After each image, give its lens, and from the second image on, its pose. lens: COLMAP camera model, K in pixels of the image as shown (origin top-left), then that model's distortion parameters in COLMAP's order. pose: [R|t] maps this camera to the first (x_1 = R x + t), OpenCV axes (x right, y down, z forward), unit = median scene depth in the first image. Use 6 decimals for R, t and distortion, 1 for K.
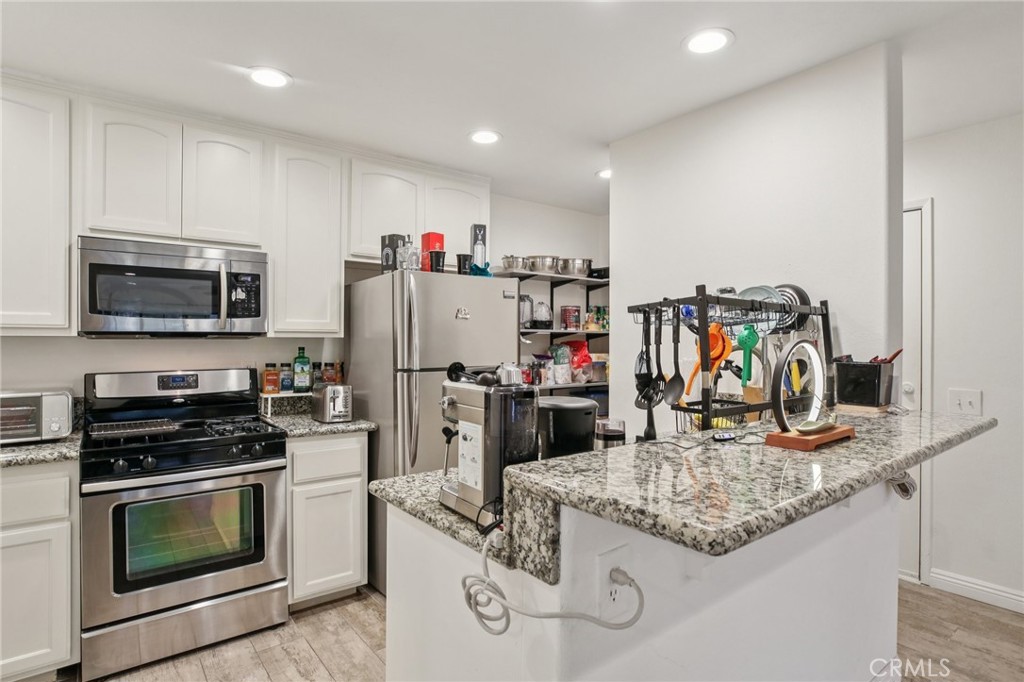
lens RADIAL K [[555.5, 0, 512.4], [0, 555.5, 341.5], [0, 0, 1]] dist [0.005343, 0.000020]
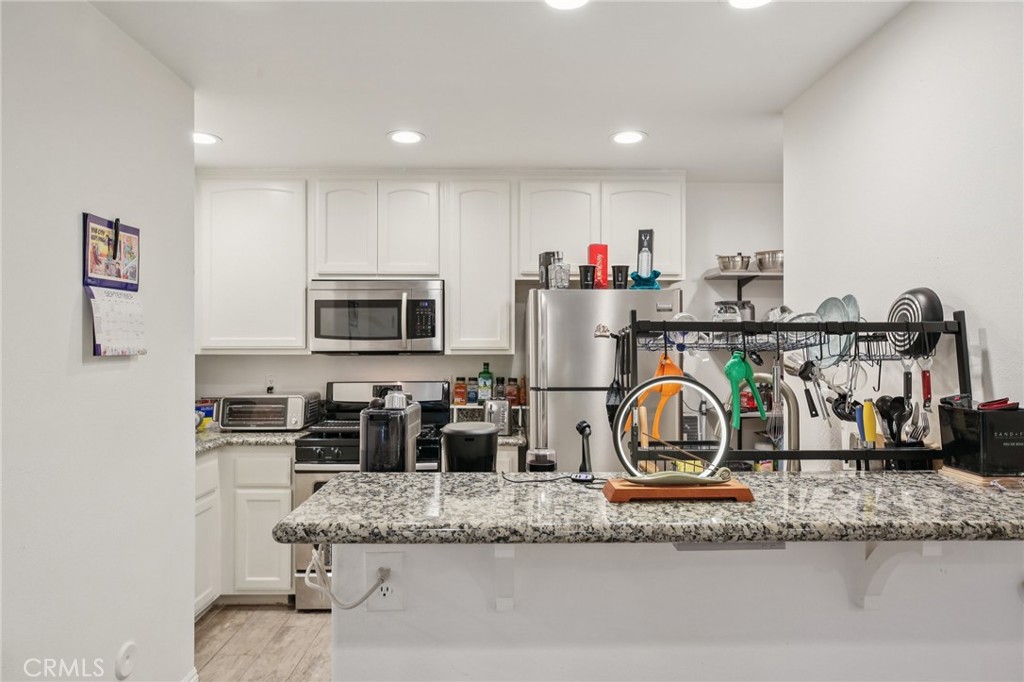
lens RADIAL K [[664.4, 0, 515.5], [0, 664.4, 341.4], [0, 0, 1]] dist [-0.000211, 0.000229]
pose [[0.799358, -0.004371, -0.600839, 0.479028], [0.000749, 0.999980, -0.006278, -0.025494], [0.600855, 0.004569, 0.799345, 0.012863]]
